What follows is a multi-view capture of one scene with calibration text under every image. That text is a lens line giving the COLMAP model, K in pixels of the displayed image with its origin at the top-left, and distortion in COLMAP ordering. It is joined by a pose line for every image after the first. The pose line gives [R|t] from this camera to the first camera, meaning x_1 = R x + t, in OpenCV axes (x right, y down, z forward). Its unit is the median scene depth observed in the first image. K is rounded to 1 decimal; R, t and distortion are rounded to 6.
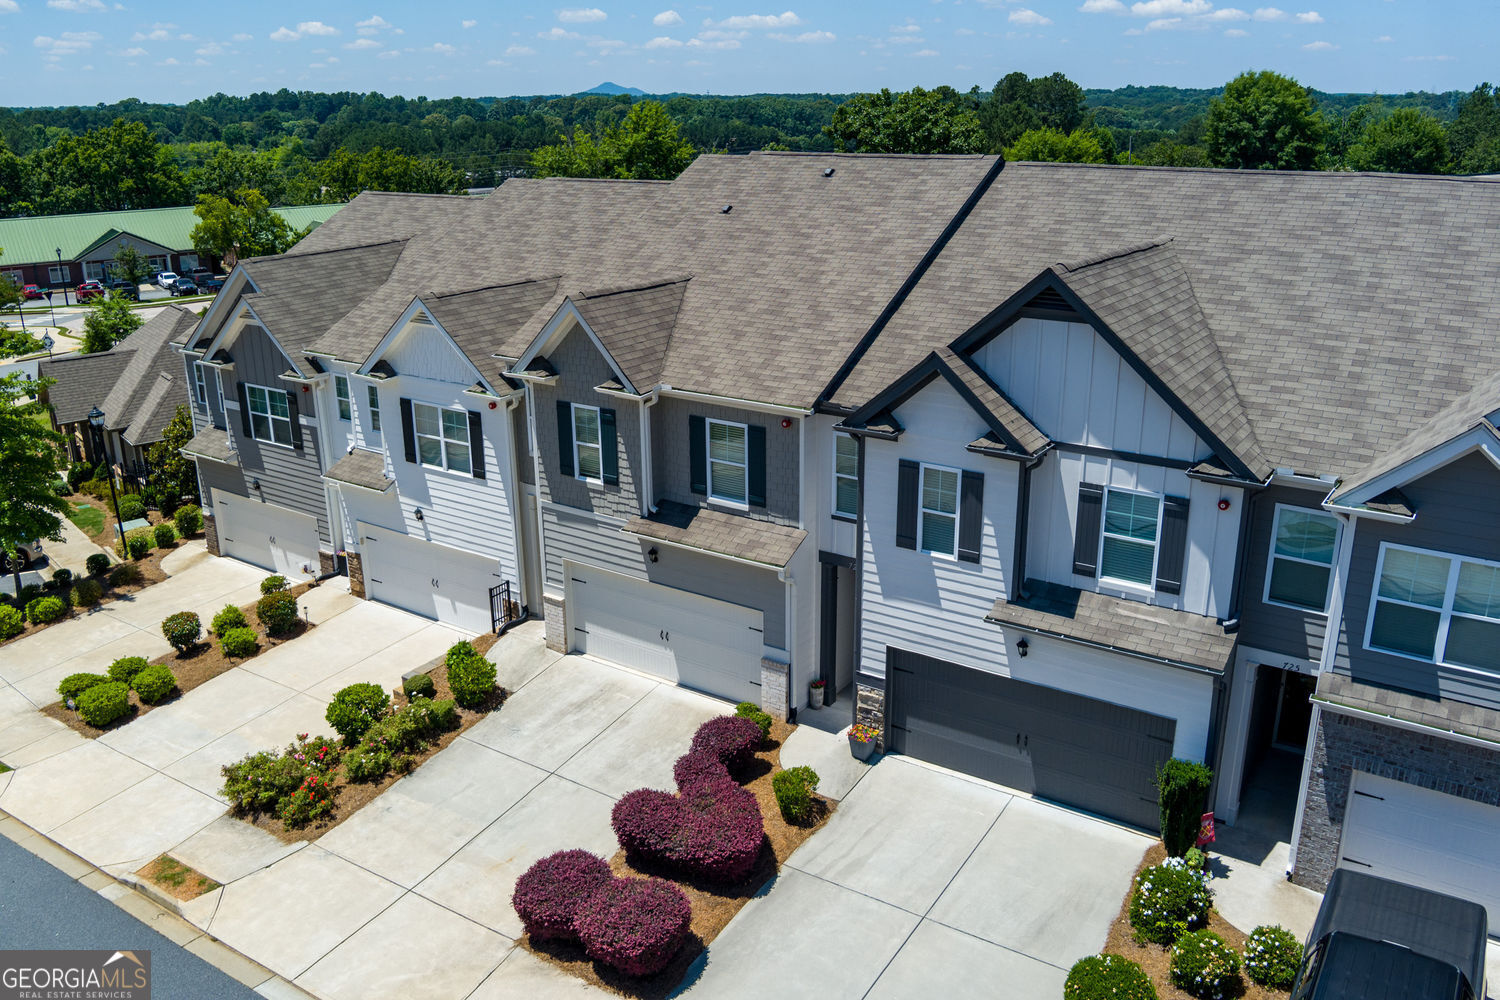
lens RADIAL K [[1216.8, 0, 745.2], [0, 1216.8, 491.3], [0, 0, 1]] dist [-0.075726, 0.024414]
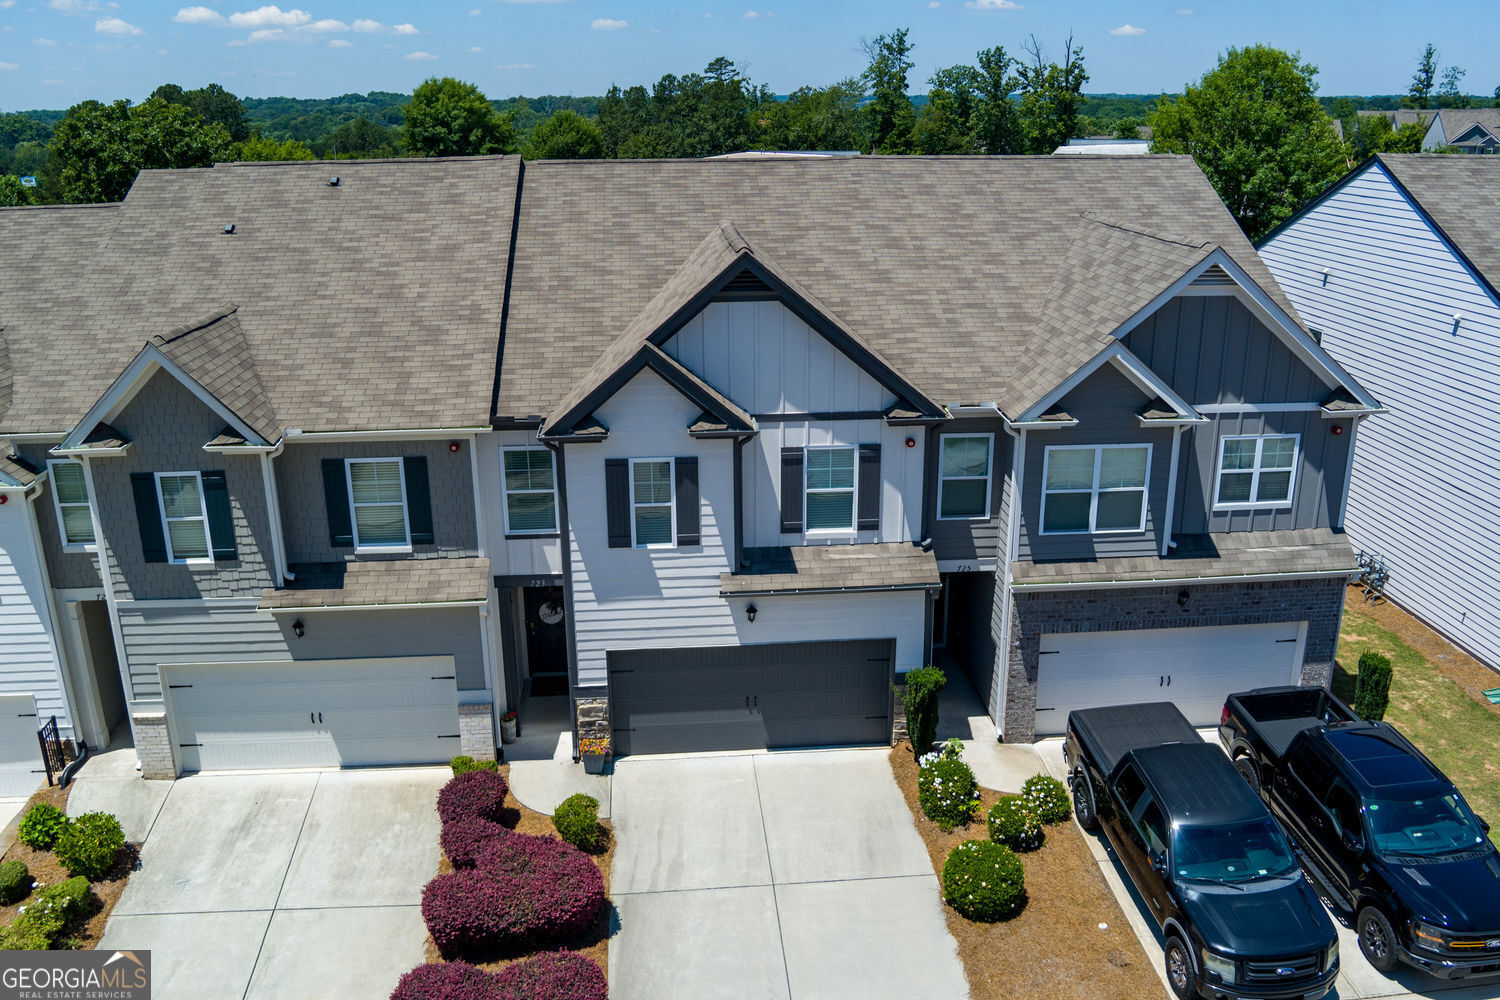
lens RADIAL K [[1216.8, 0, 745.2], [0, 1216.8, 491.3], [0, 0, 1]] dist [-0.075726, 0.024414]
pose [[0.778143, -0.188927, 0.598999, -0.365850], [0.193836, 0.979371, 0.057091, -0.034161], [-0.597429, 0.071682, 0.798712, 0.141734]]
